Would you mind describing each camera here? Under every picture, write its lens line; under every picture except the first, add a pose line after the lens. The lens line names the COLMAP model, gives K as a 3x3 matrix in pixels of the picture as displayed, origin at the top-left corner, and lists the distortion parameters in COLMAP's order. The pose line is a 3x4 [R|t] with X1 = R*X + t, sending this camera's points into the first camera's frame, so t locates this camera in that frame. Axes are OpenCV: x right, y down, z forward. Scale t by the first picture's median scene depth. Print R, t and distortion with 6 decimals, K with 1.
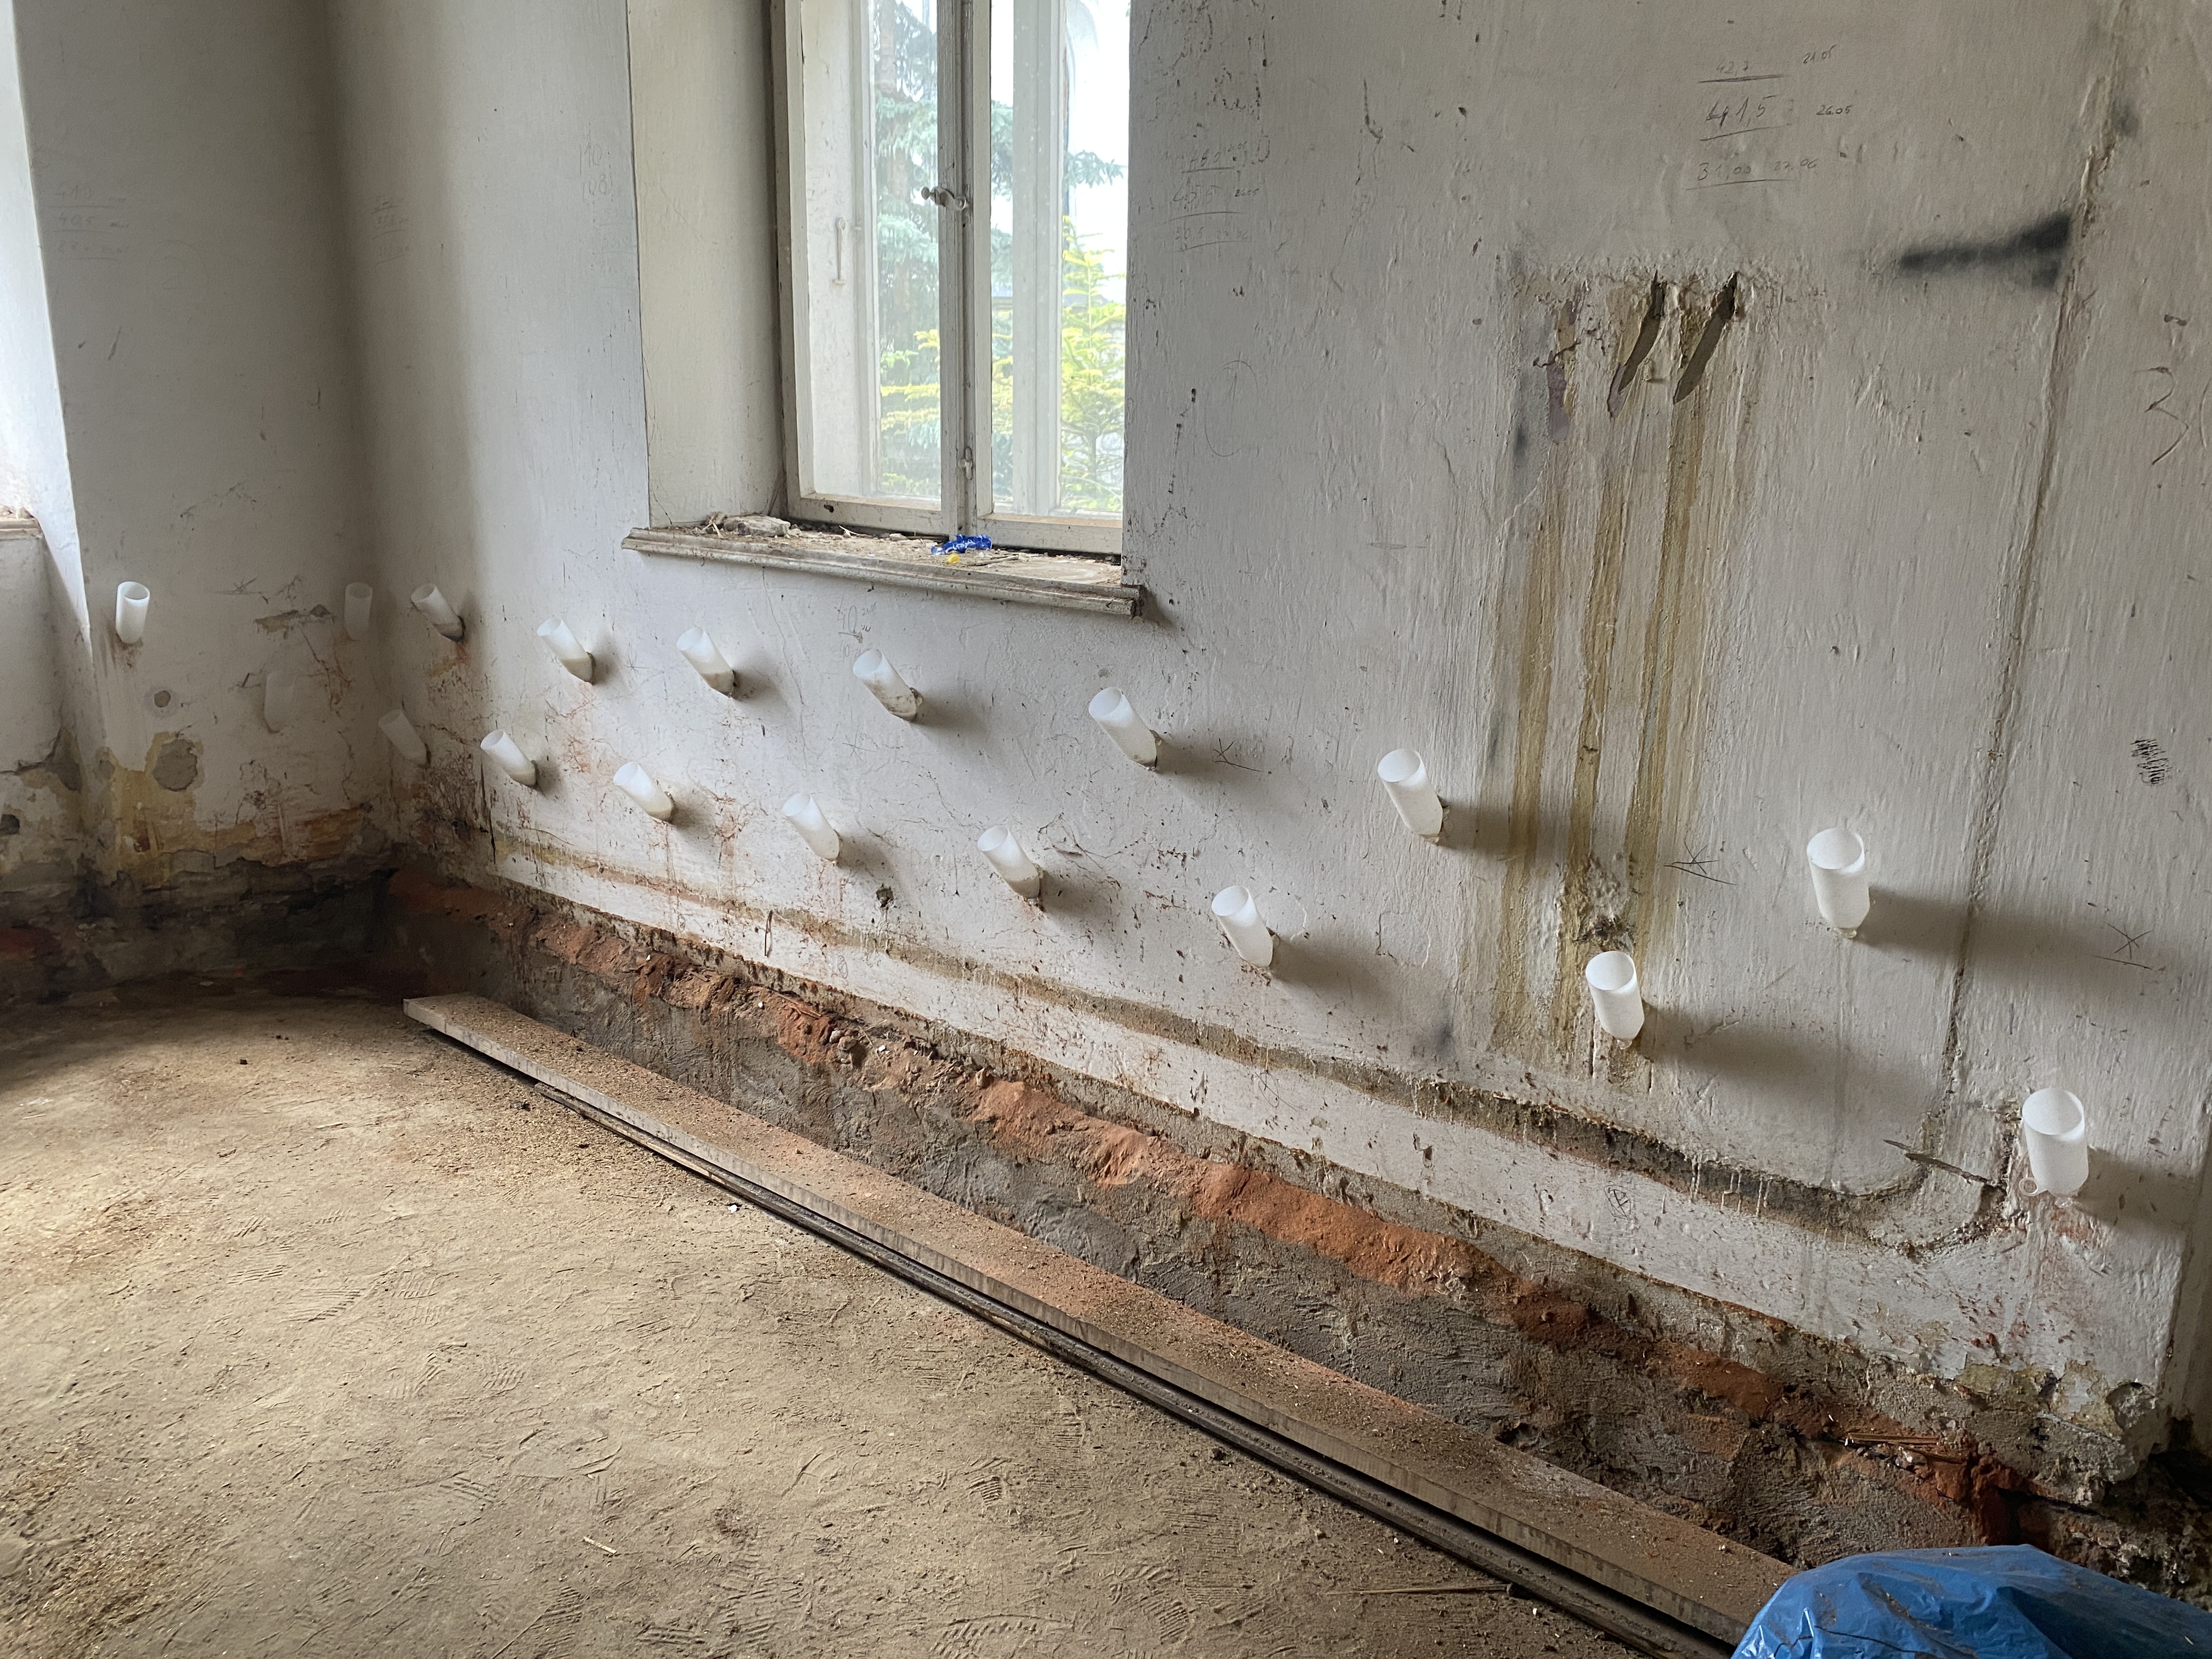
lens RADIAL K [[1681.6, 0, 1097.4], [0, 1681.6, 839.5], [0, 0, 1]] dist [0.027133, -0.006282]
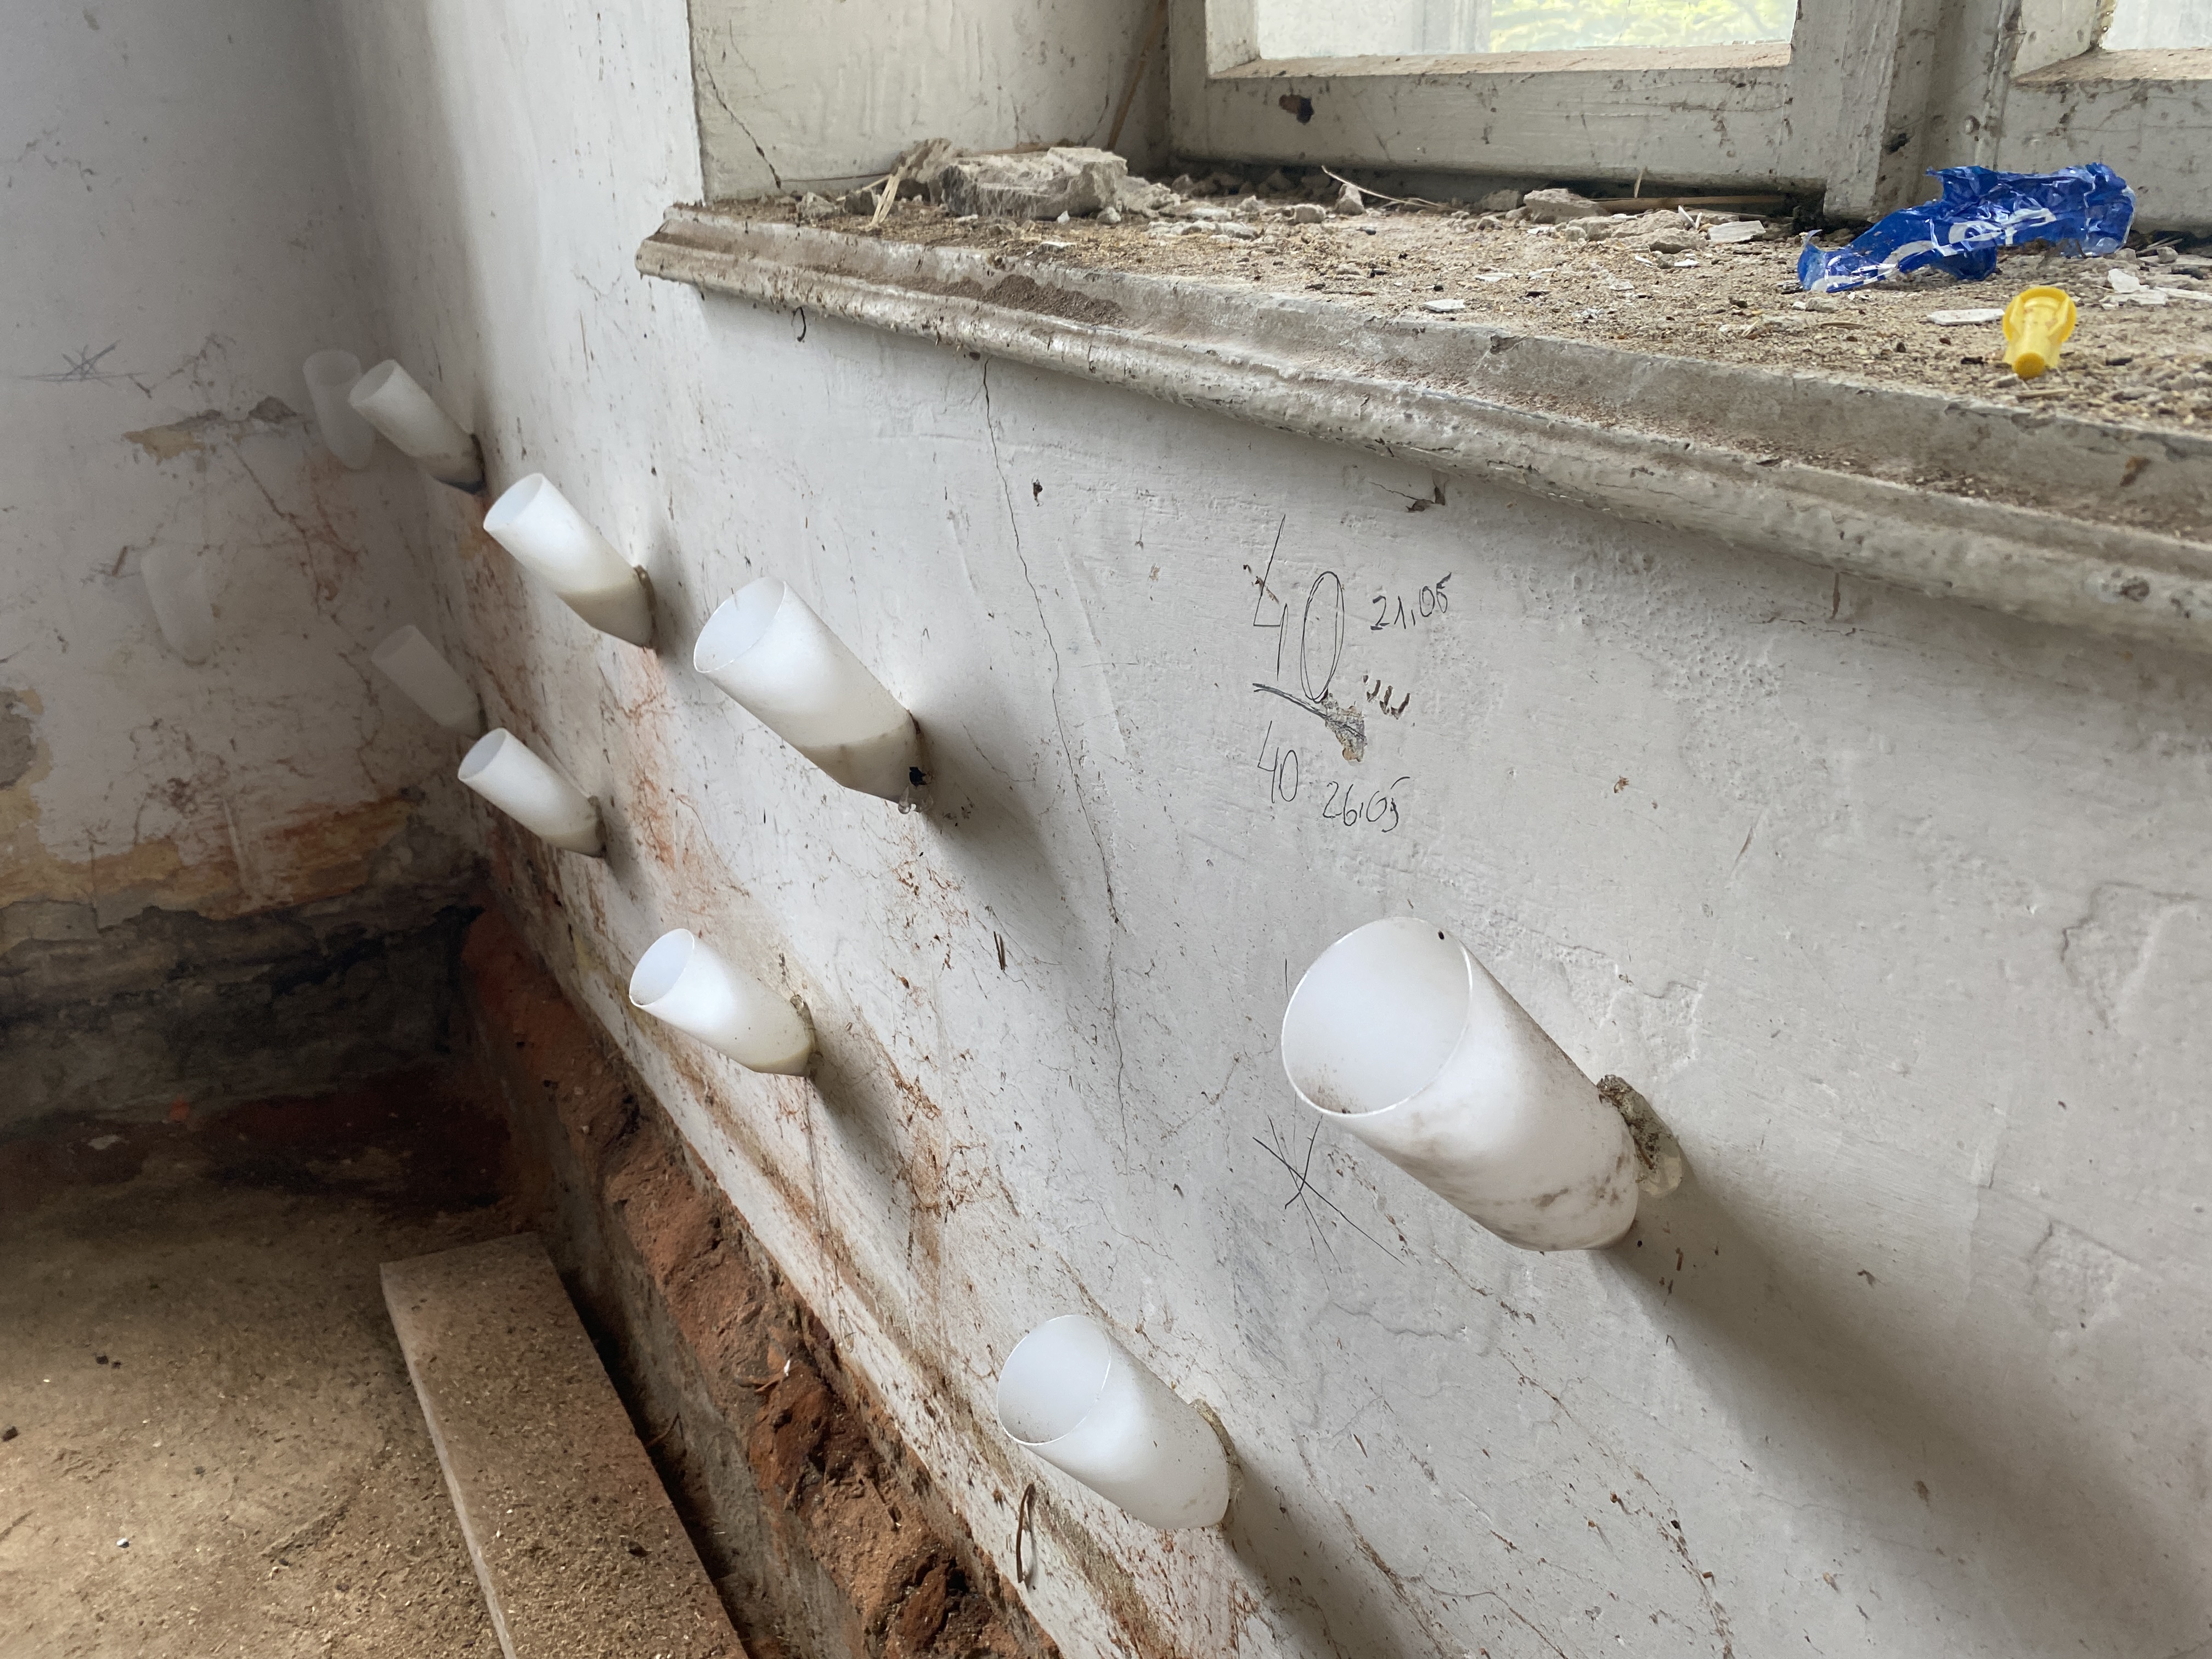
lens RADIAL K [[1681.6, 0, 1091.7], [0, 1681.6, 815.3], [0, 0, 1]] dist [0.027133, -0.006282]
pose [[0.948345, 0.081778, -0.306520, -0.084619], [-0.033248, 0.986504, 0.160329, -0.109856], [0.315494, -0.141856, 0.938264, 0.624578]]
